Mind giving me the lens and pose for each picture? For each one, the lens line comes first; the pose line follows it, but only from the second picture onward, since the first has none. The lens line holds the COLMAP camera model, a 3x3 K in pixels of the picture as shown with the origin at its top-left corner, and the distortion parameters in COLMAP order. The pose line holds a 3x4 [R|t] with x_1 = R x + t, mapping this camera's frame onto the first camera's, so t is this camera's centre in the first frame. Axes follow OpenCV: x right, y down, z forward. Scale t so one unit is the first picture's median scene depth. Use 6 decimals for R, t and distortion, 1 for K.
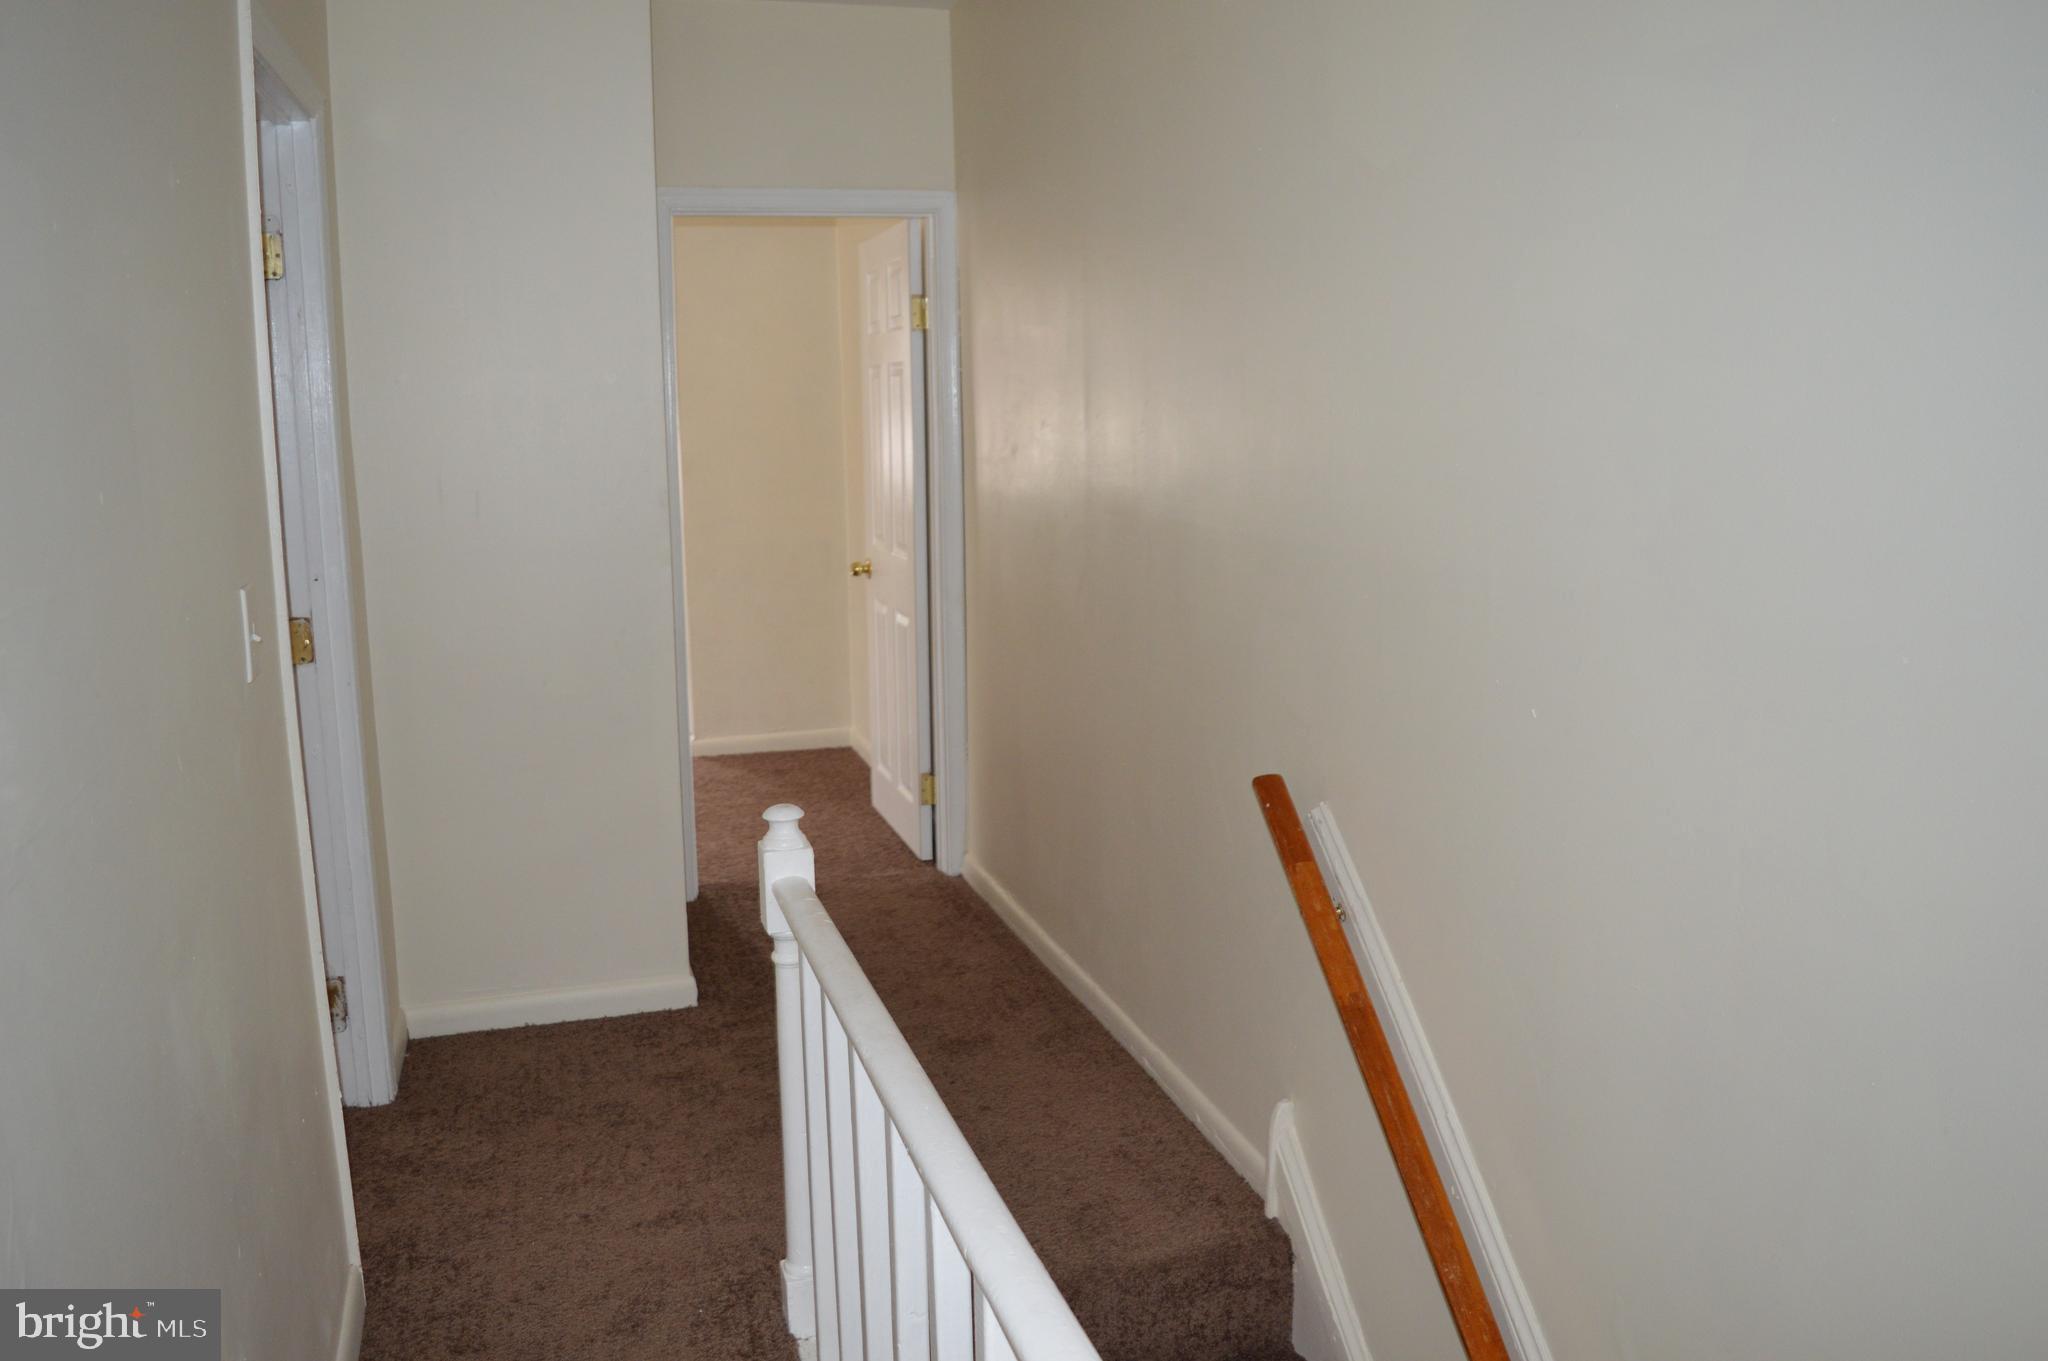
lens RADIAL K [[1626.2, 0, 1024.5], [0, 1626.2, 680.6], [0, 0, 1]] dist [-0.092849, 0.020014]
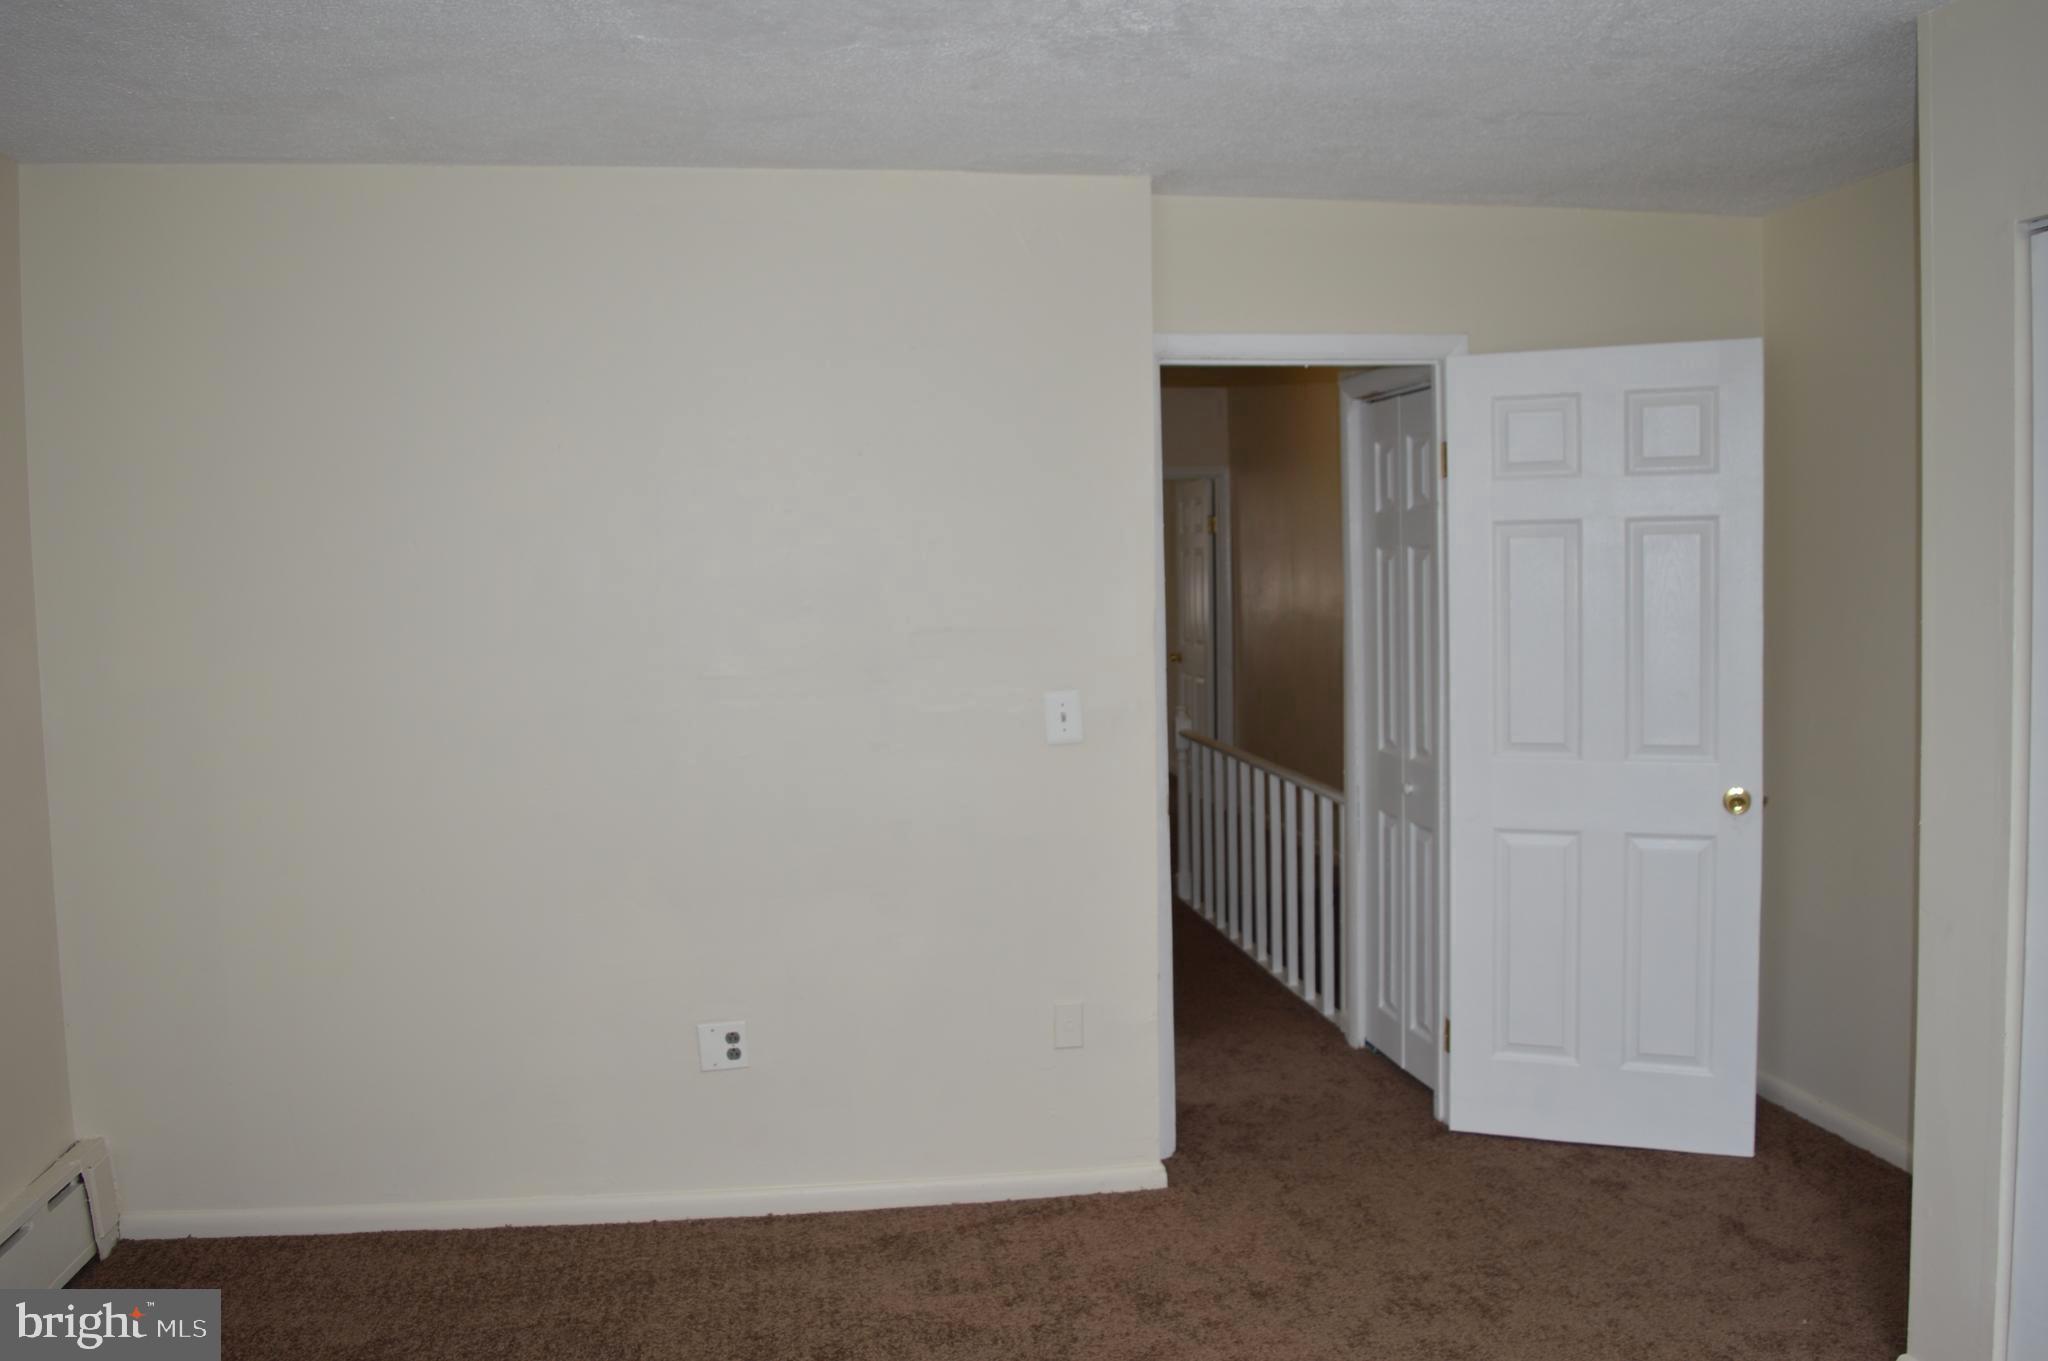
lens RADIAL K [[1626.2, 0, 1024.2], [0, 1626.2, 680.0], [0, 0, 1]] dist [-0.092849, 0.020014]
pose [[0.986155, -0.010772, -0.165475, 0.036264], [-0.007494, 0.993974, -0.109364, 0.186484], [0.165655, 0.109090, 0.980131, -0.987227]]
